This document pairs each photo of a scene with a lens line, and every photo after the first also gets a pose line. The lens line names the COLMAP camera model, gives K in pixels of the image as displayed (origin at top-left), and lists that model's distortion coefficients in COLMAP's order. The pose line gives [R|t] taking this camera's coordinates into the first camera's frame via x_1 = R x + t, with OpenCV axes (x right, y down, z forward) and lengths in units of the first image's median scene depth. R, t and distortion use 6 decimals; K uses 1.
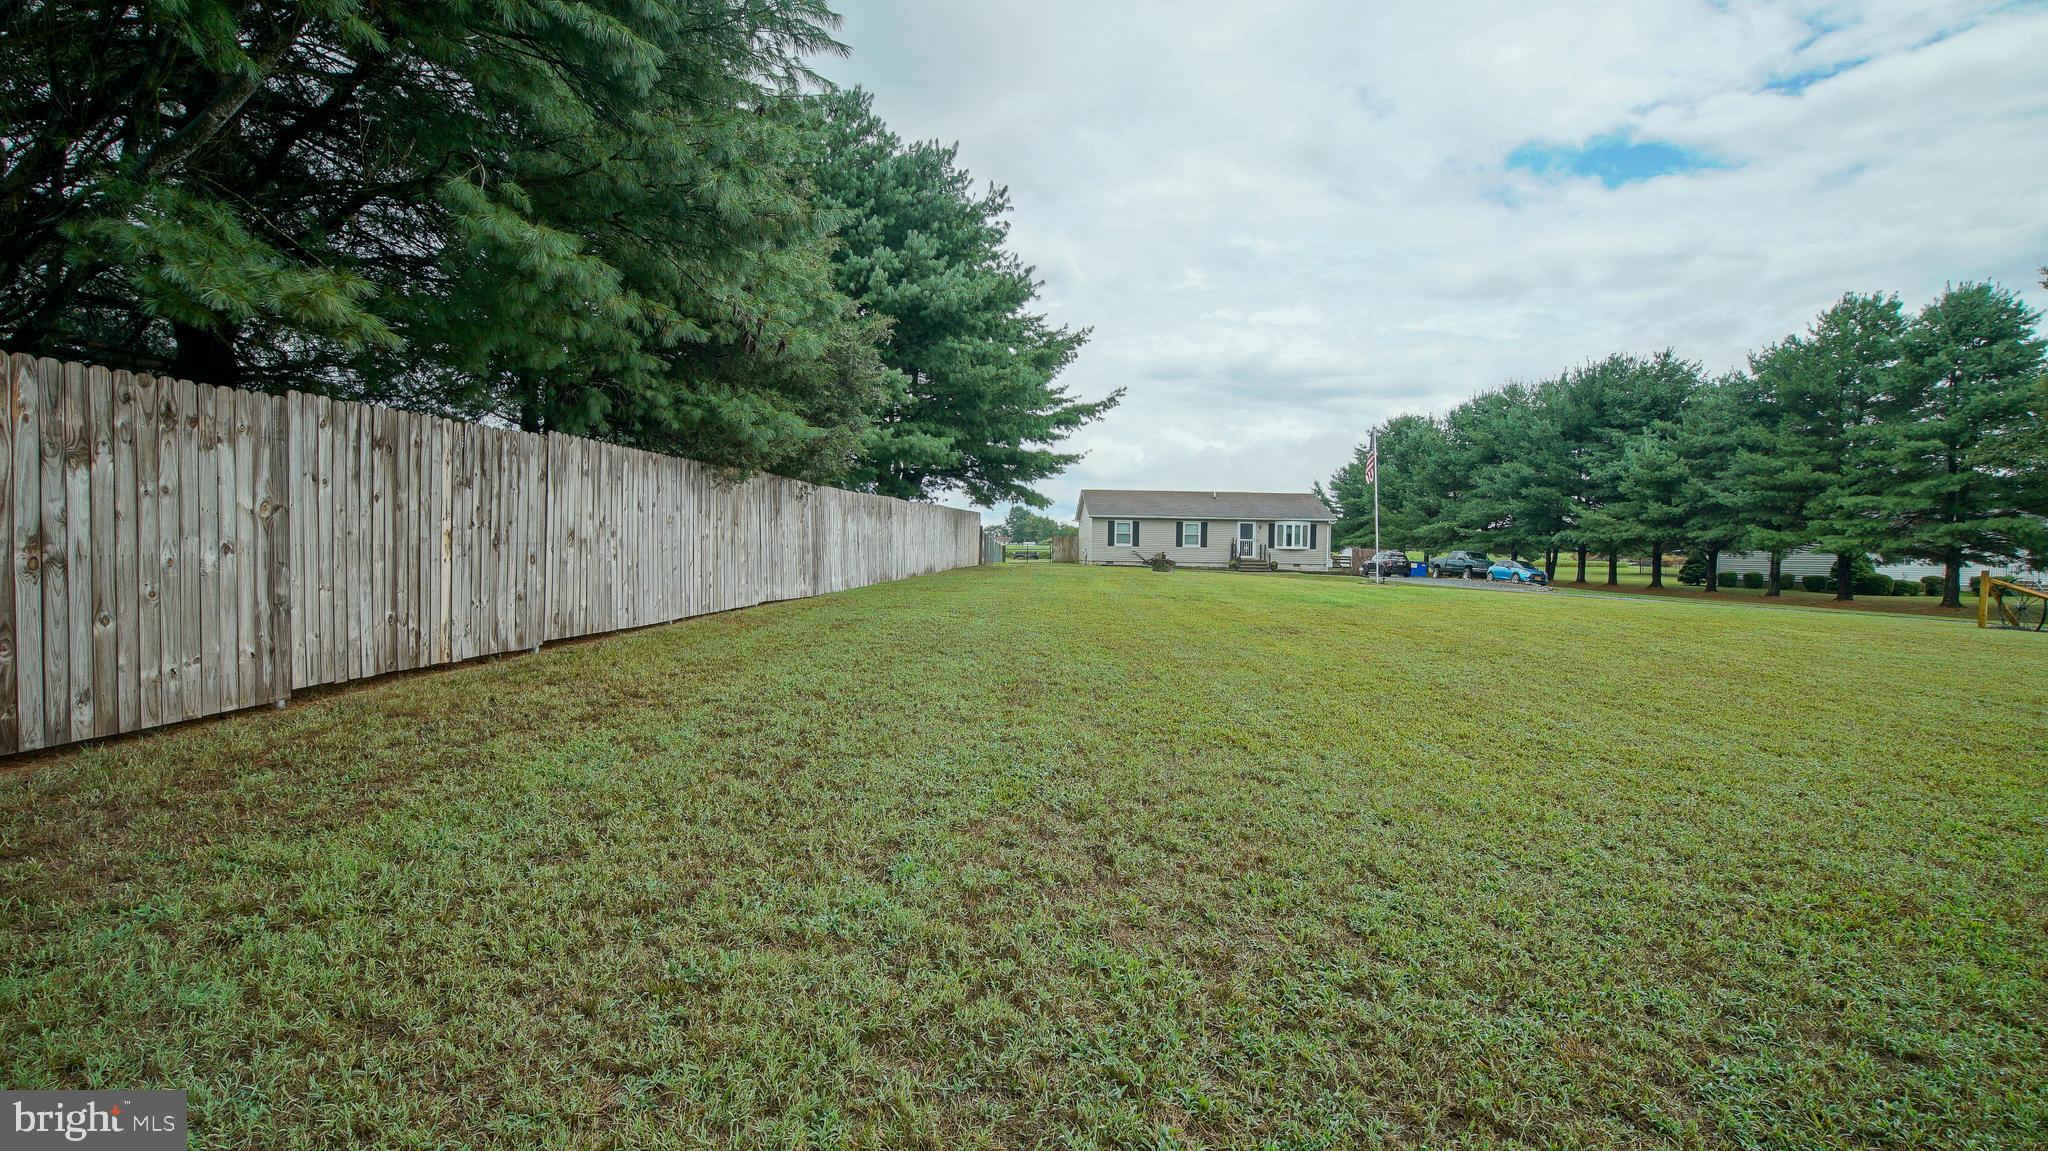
lens RADIAL K [[946.7, 0, 1019.7], [0, 946.7, 588.4], [0, 0, 1]] dist [-0.006798, 0.003160]
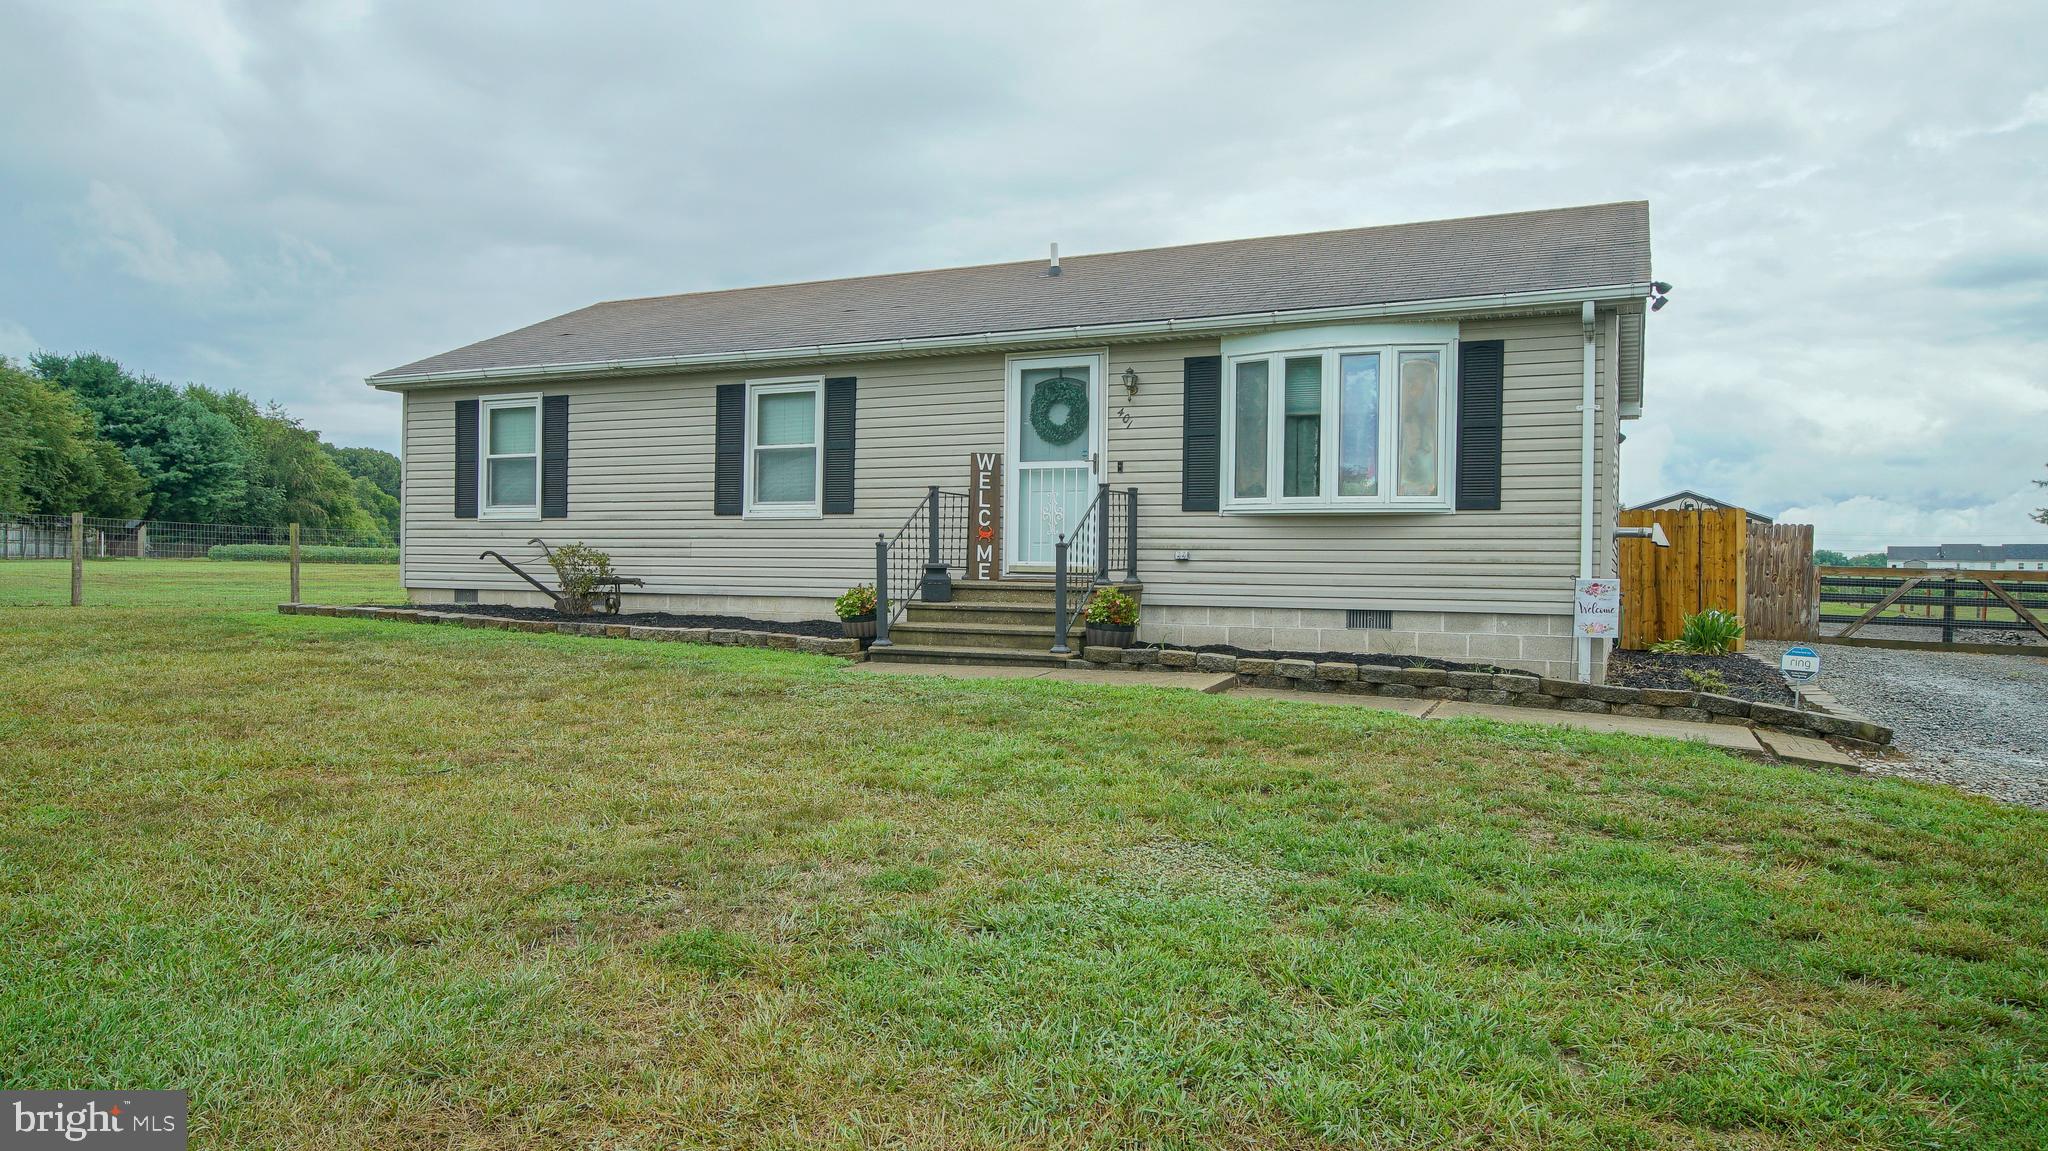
lens RADIAL K [[1340.4, 0, 1022.7], [0, 1340.4, 573.7], [0, 0, 1]] dist [-0.009880, -0.000319]
pose [[0.892829, -0.003712, -0.450380, 0.341474], [-0.016624, 0.999013, -0.041188, -0.022371], [0.450088, 0.044261, 0.891887, 0.788267]]
